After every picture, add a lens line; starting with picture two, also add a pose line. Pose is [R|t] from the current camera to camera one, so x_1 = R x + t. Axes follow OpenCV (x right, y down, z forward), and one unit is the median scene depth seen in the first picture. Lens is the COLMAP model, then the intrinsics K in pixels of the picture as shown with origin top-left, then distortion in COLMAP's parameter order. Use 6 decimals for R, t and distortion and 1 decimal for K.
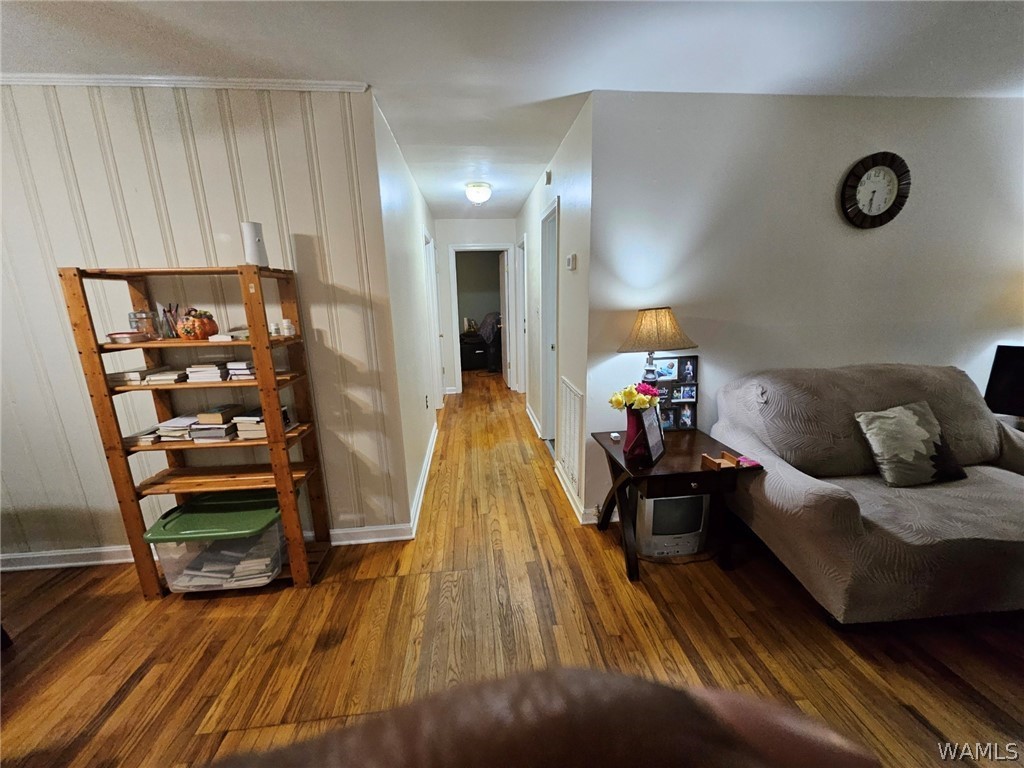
lens RADIAL K [[408.7, 0, 511.7], [0, 408.7, 388.0], [0, 0, 1]] dist [-0.001006, -0.000053]
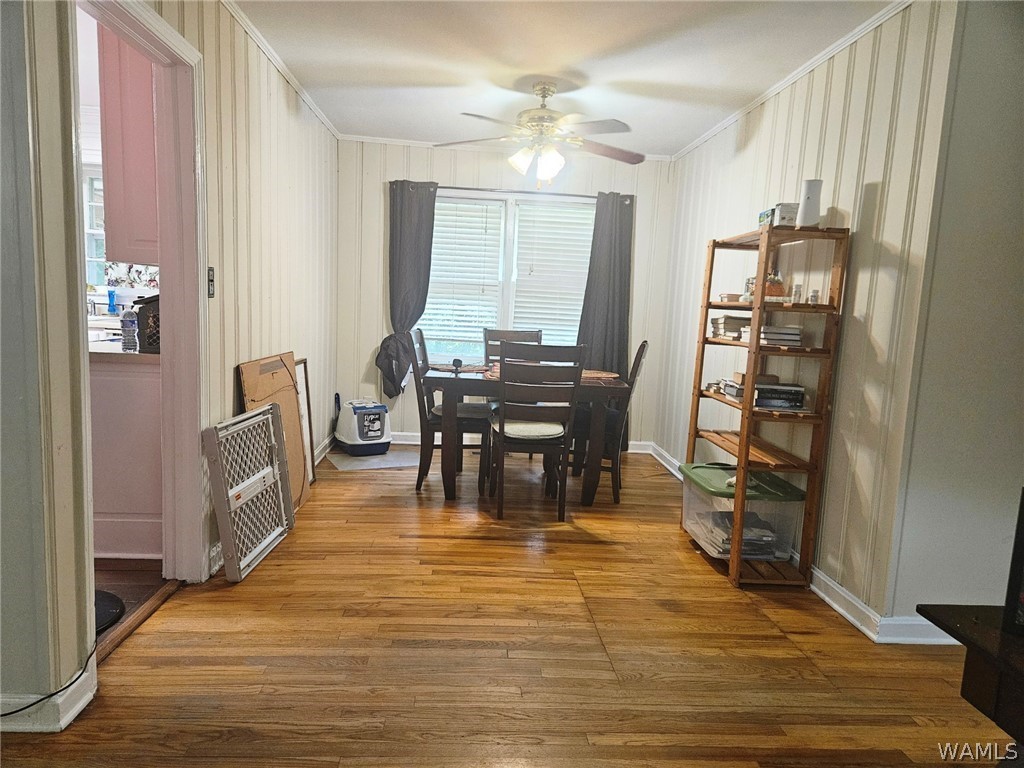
lens RADIAL K [[651.6, 0, 510.4], [0, 651.6, 386.1], [0, 0, 1]] dist [0.001330, 0.000282]
pose [[-0.043448, 0.135459, -0.989830, 0.773003], [-0.285971, 0.947623, 0.142235, 0.022075], [0.957253, 0.289243, -0.002435, 0.395759]]
